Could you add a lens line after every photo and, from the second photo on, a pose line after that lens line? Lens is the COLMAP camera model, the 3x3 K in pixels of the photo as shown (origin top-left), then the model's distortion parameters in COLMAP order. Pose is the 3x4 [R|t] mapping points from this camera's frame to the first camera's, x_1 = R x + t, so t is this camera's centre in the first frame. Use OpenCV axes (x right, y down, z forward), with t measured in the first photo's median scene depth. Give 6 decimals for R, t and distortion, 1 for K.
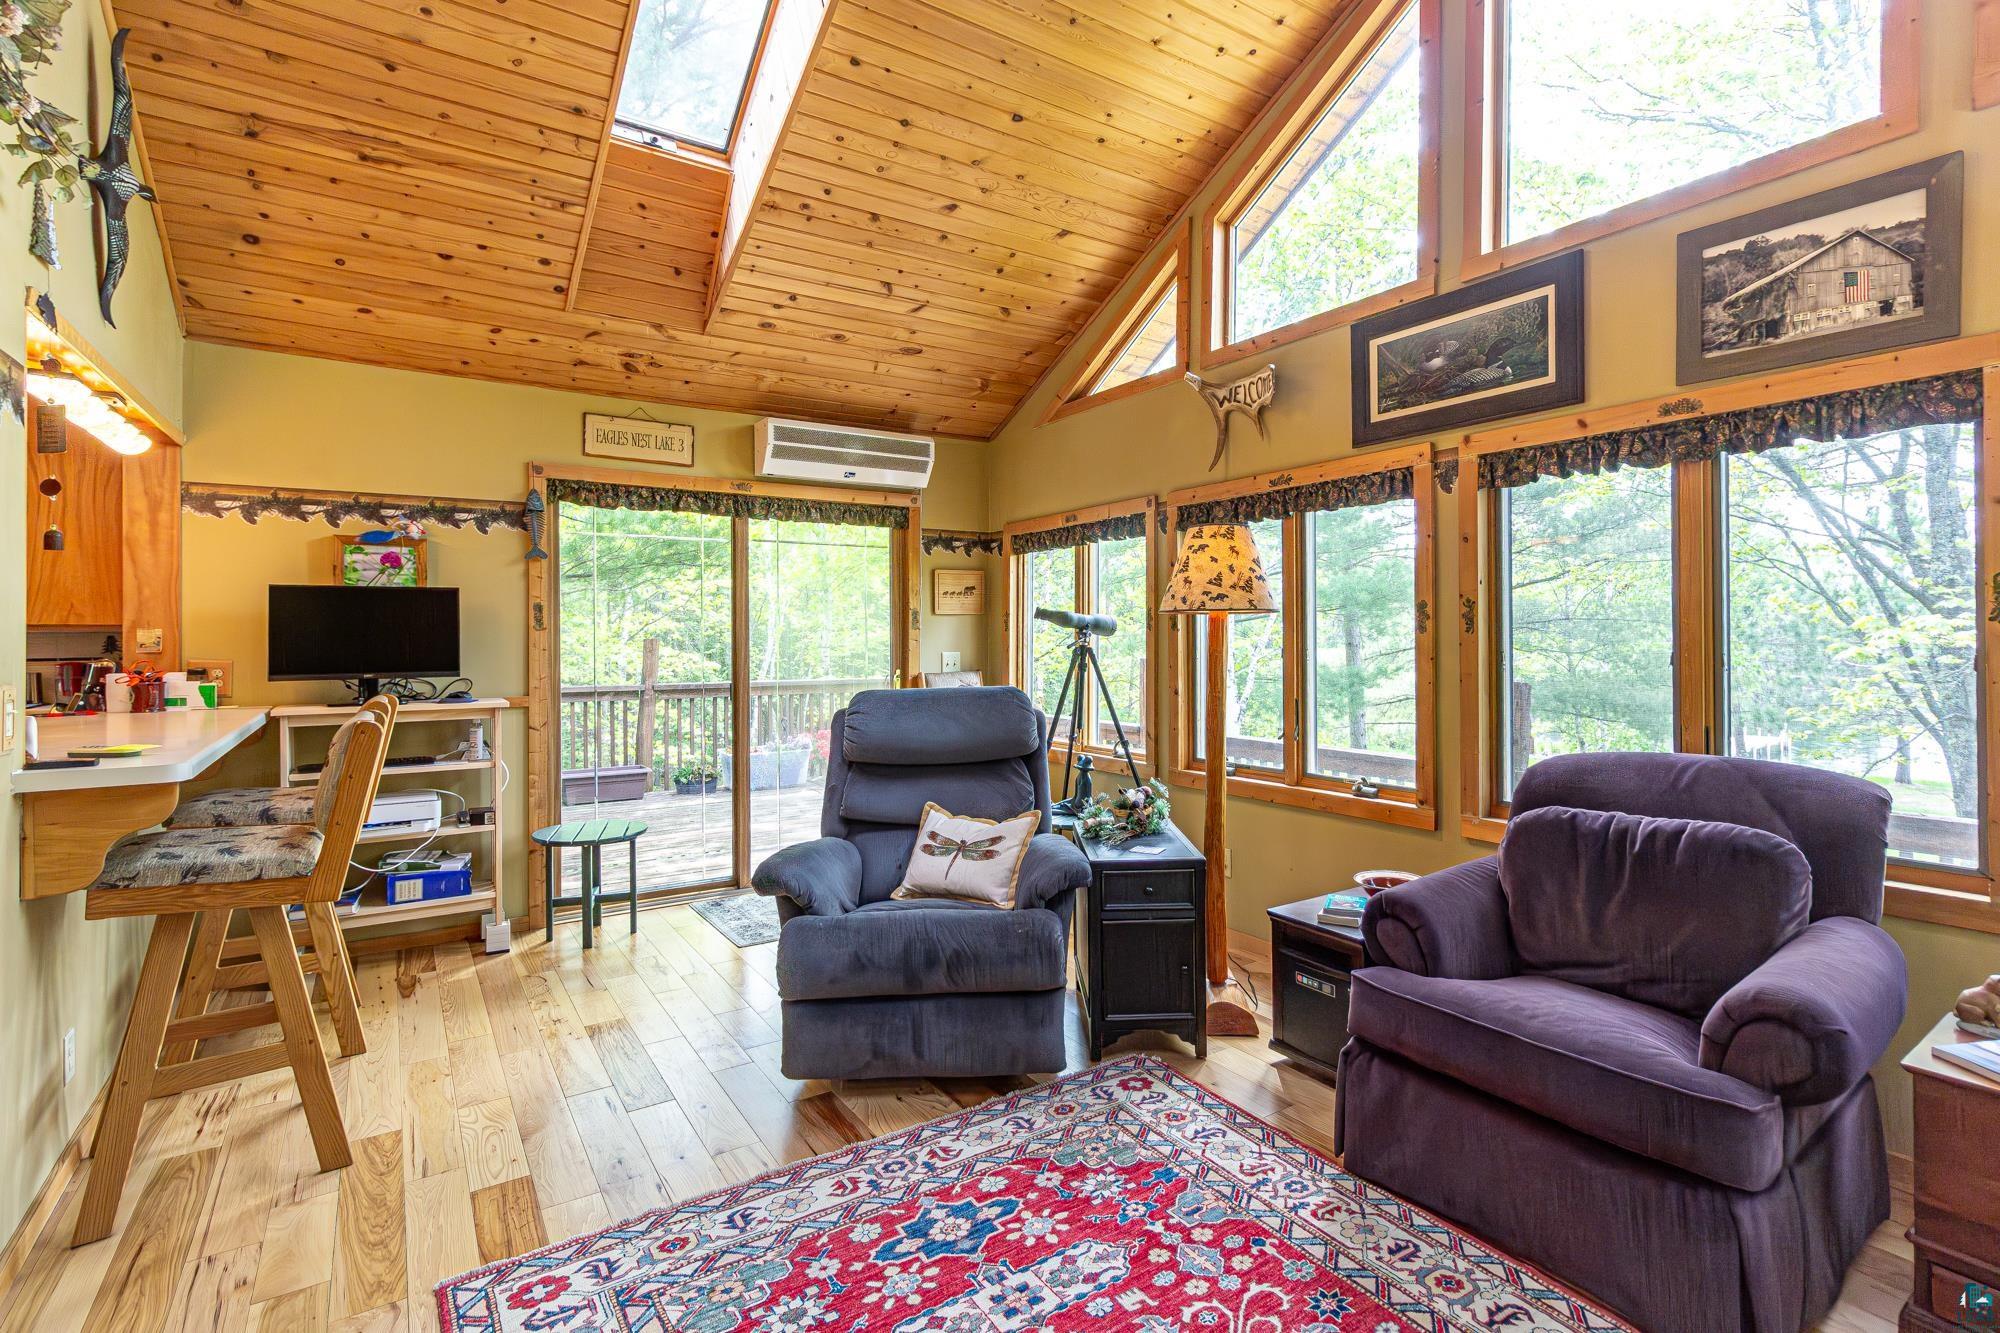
lens RADIAL K [[979.2, 0, 1032.3], [0, 979.2, 630.5], [0, 0, 1]] dist [0.004567, 0.001890]
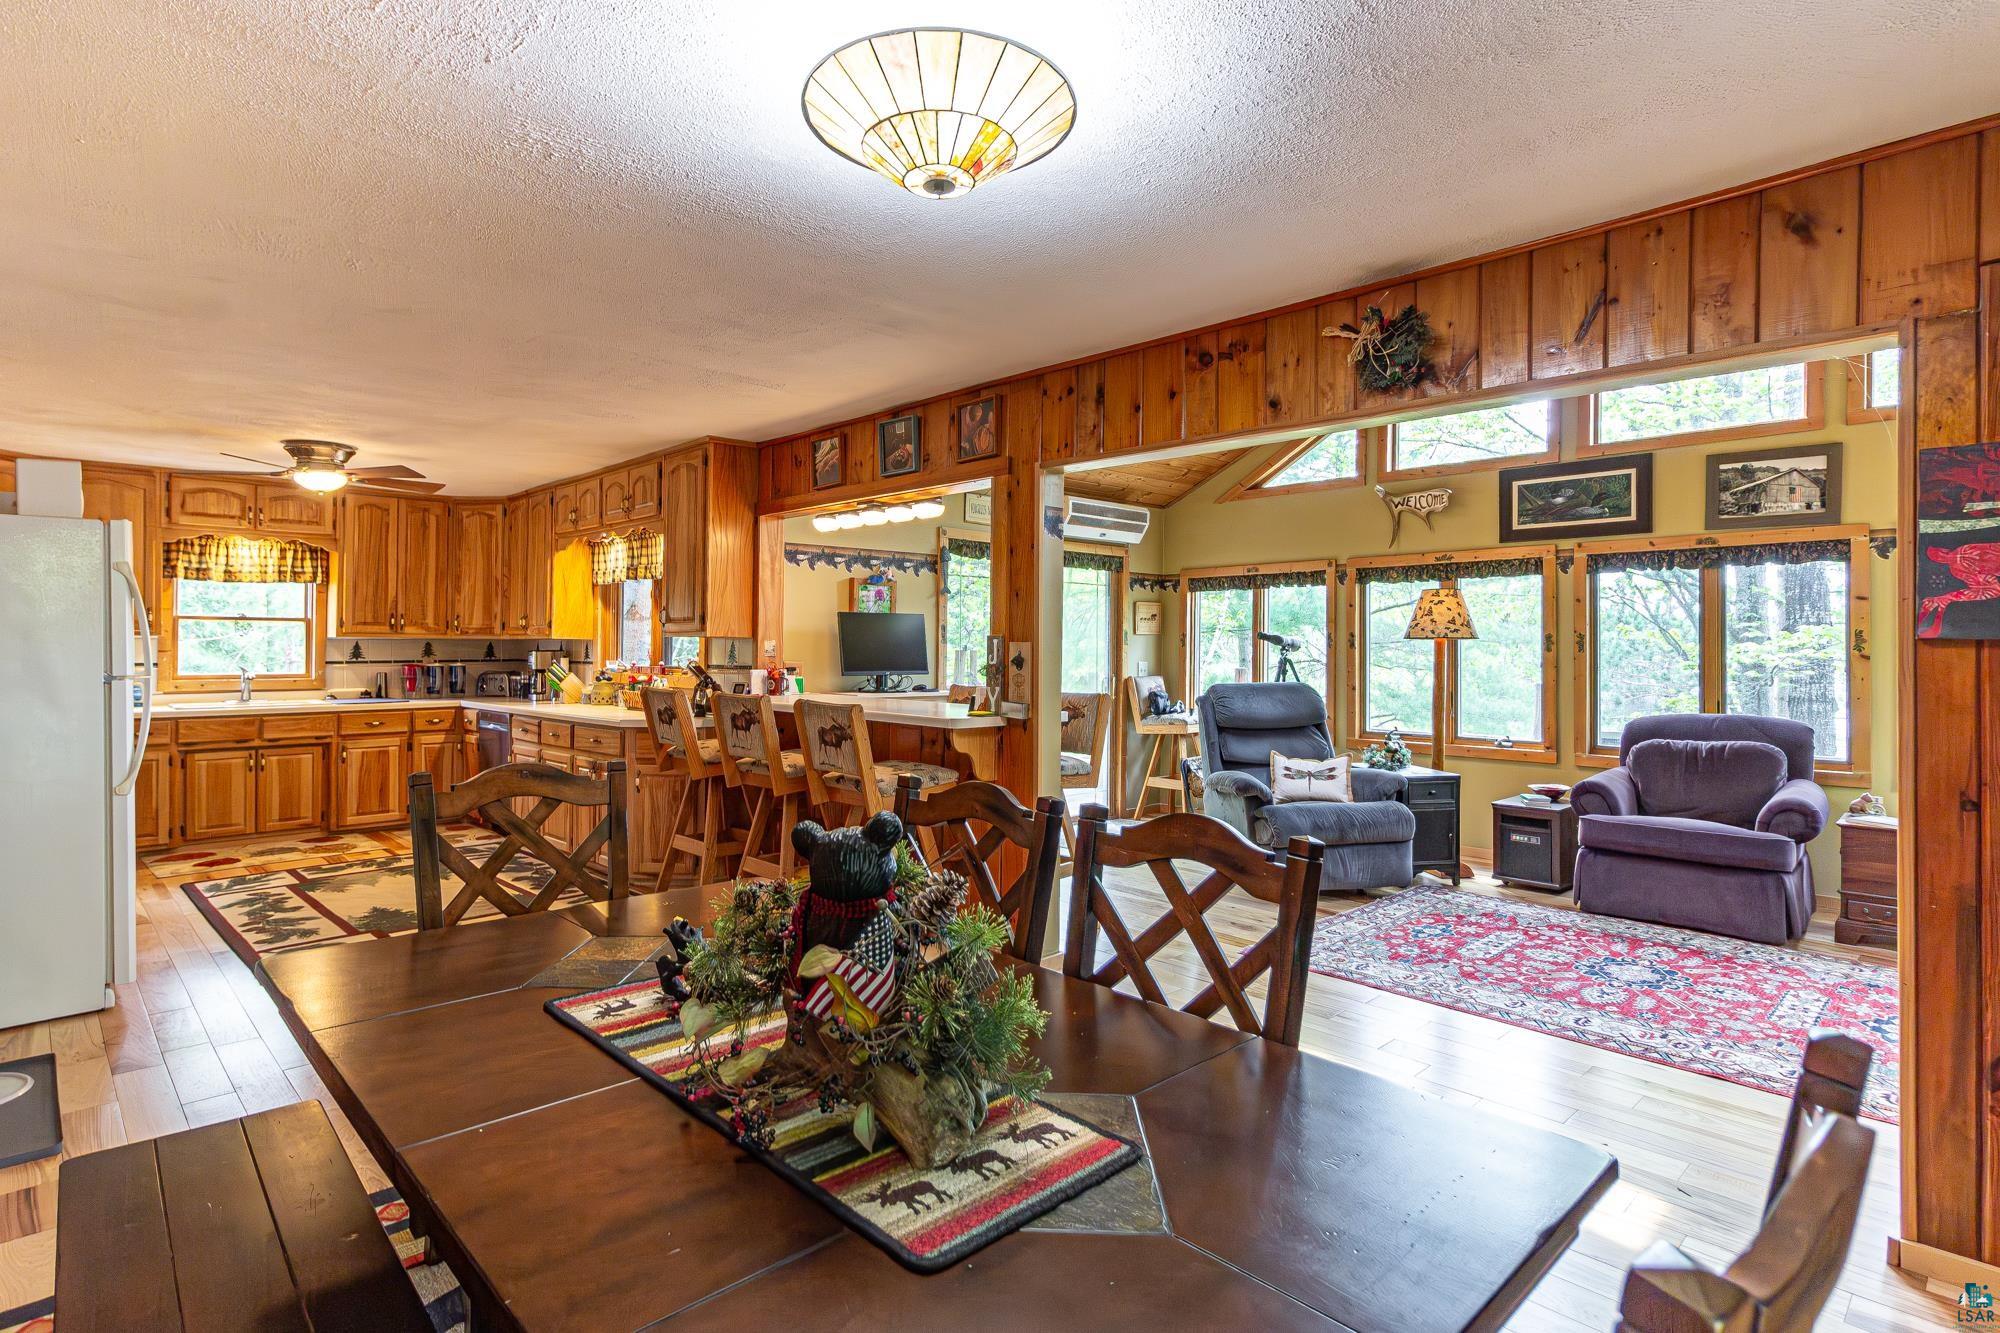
lens RADIAL K [[1031.8, 0, 991.4], [0, 1031.8, 642.0], [0, 0, 1]] dist [0.004068, 0.005043]
pose [[0.985832, 0.011560, 0.167335, -0.960846], [-0.011482, 0.999933, -0.001433, -0.001440], [-0.167340, -0.000508, 0.985899, -0.712523]]
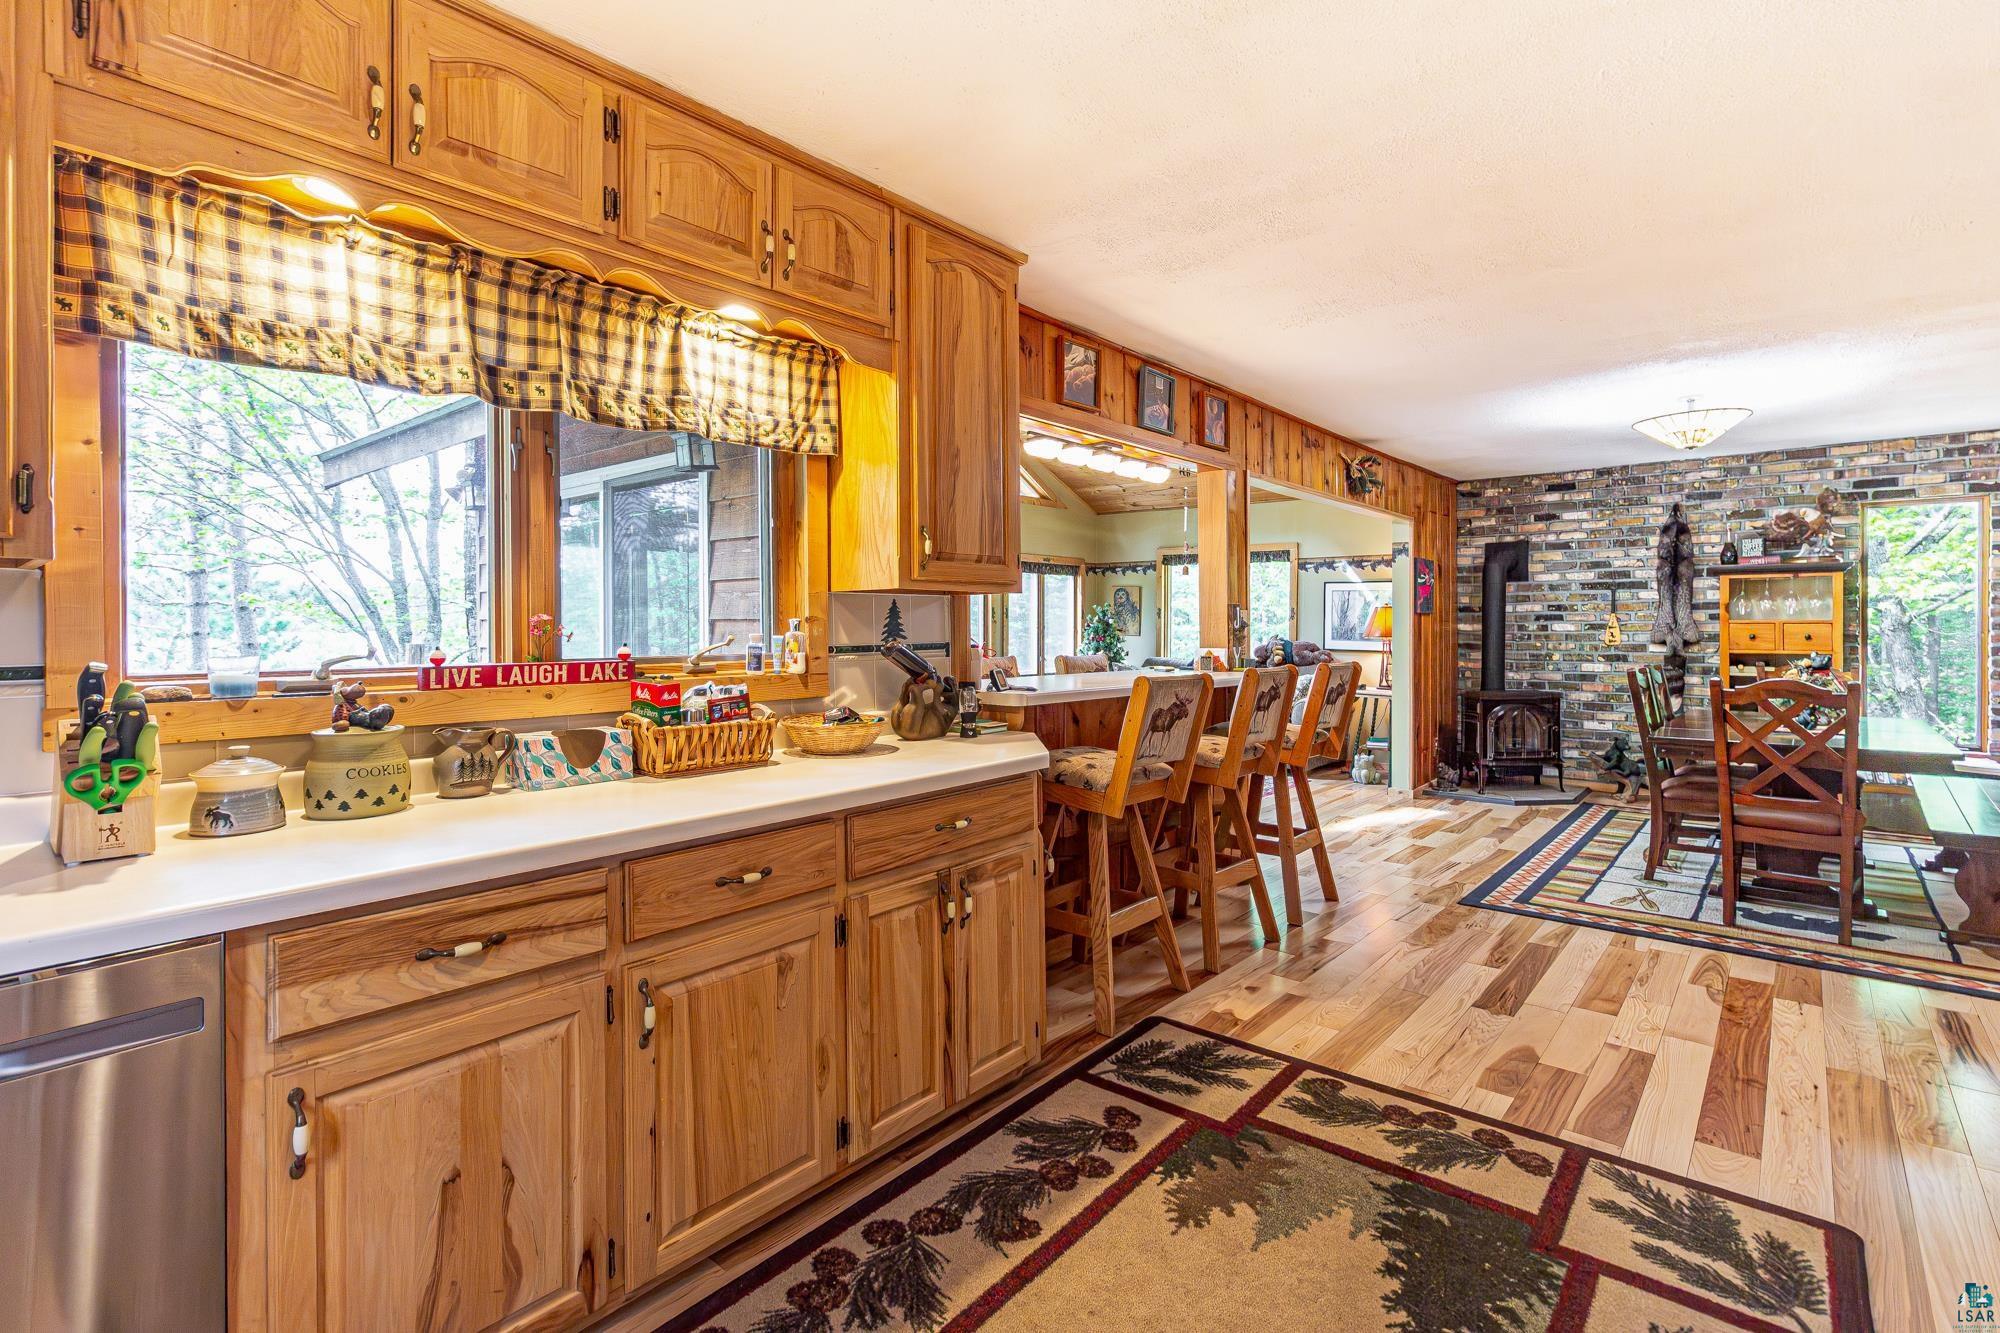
lens RADIAL K [[931.9, 0, 1014.3], [0, 931.9, 628.0], [0, 0, 1]] dist [0.000665, 0.002342]
pose [[-0.275217, 0.000582, 0.961382, -2.067010], [-0.002187, 0.999997, -0.001232, 0.029721], [-0.961380, -0.002441, -0.275215, 1.403758]]
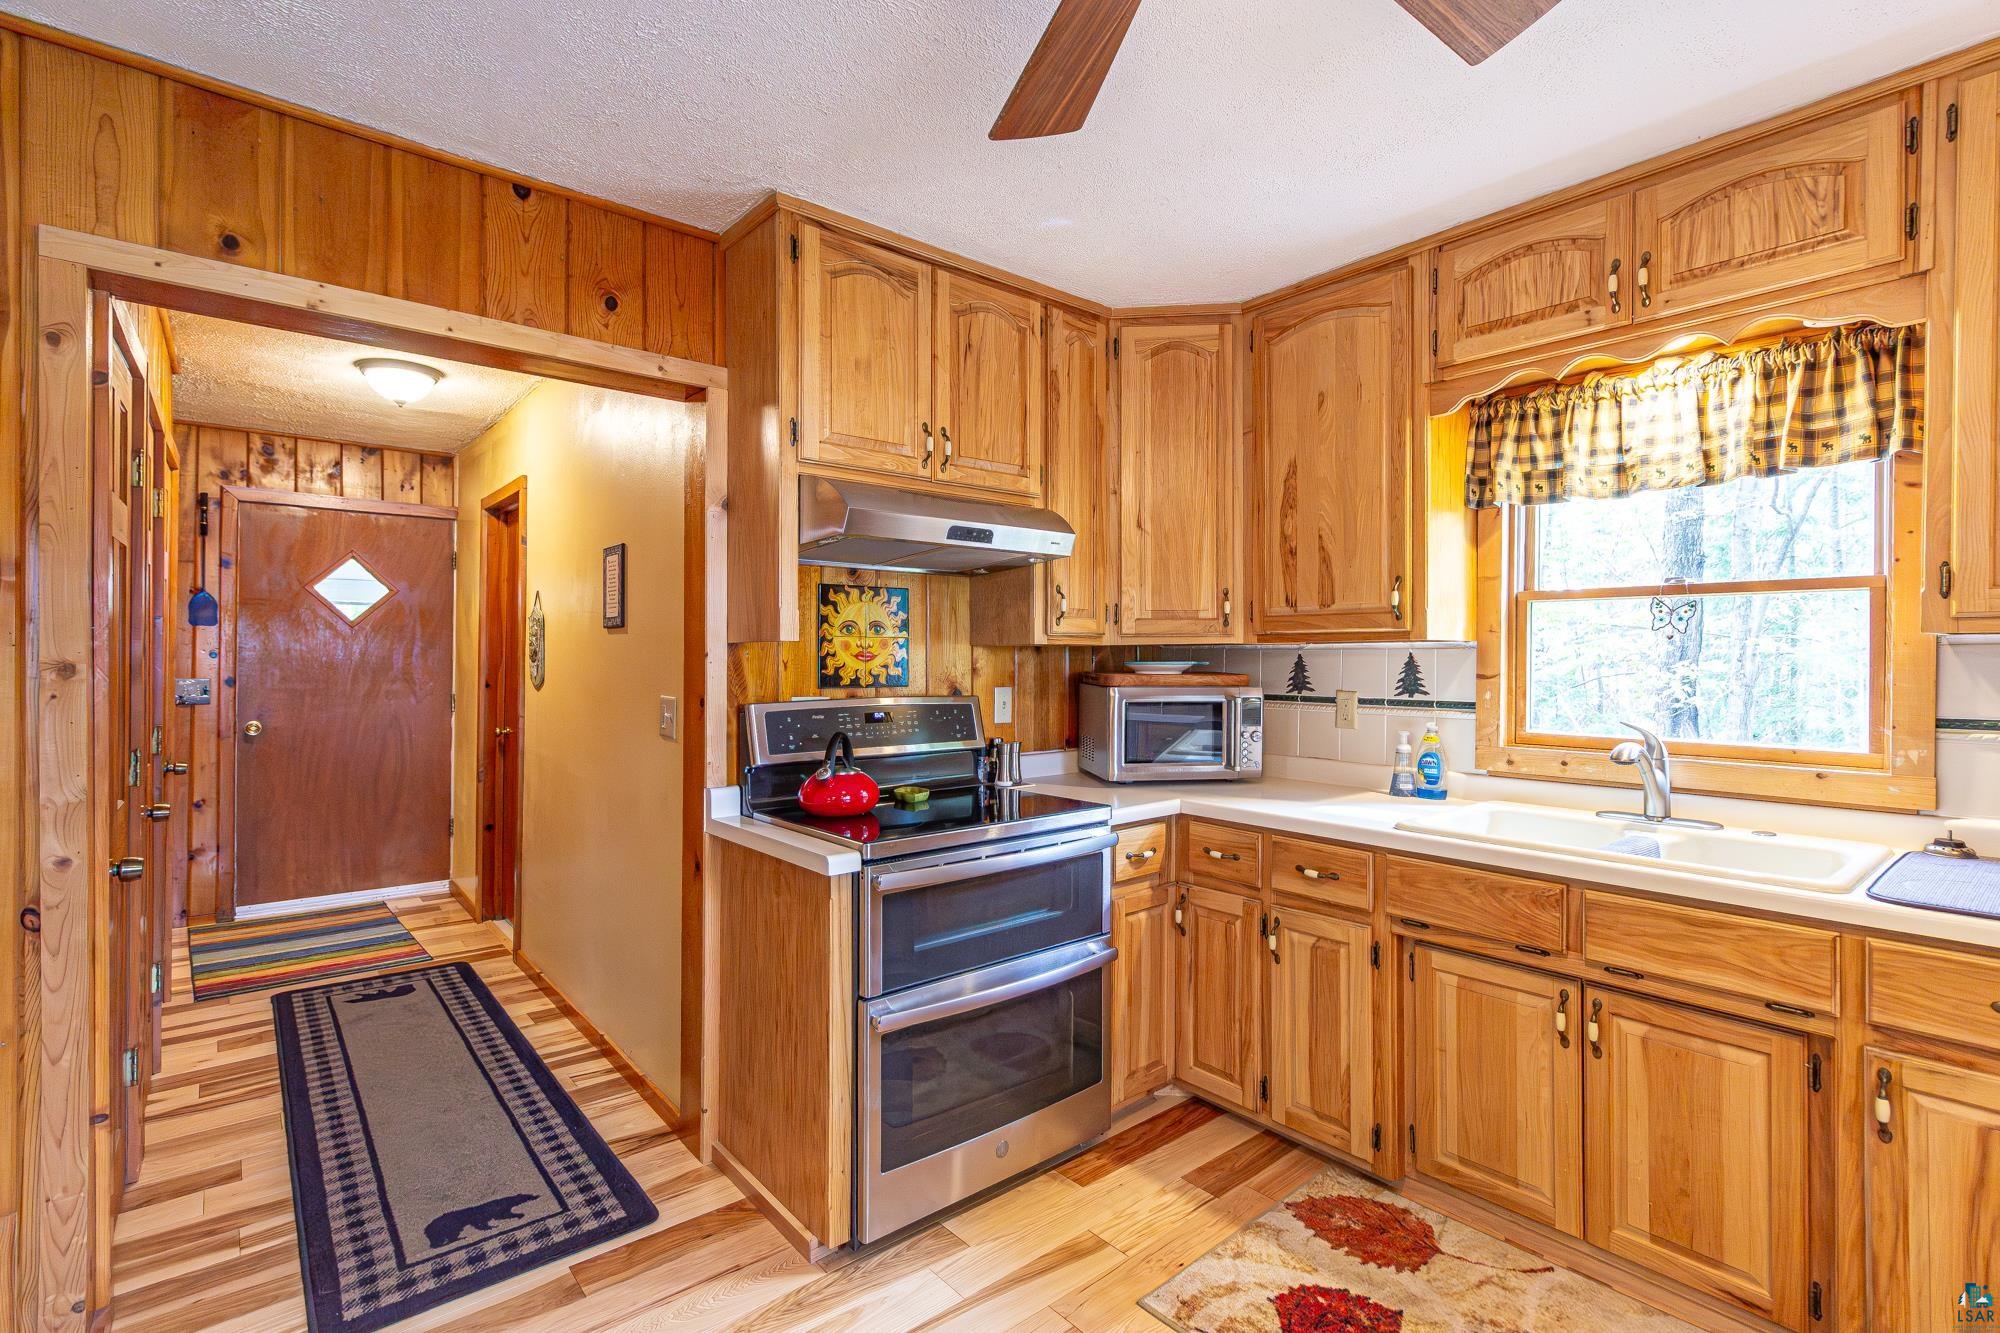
lens RADIAL K [[931.9, 0, 1008.5], [0, 931.9, 656.4], [0, 0, 1]] dist [0.000665, 0.002342]
pose [[0.114960, 0.007032, -0.993345, -1.527887], [0.001498, 0.999973, 0.007253, 0.009443], [0.993369, -0.002322, 0.114947, 1.219358]]
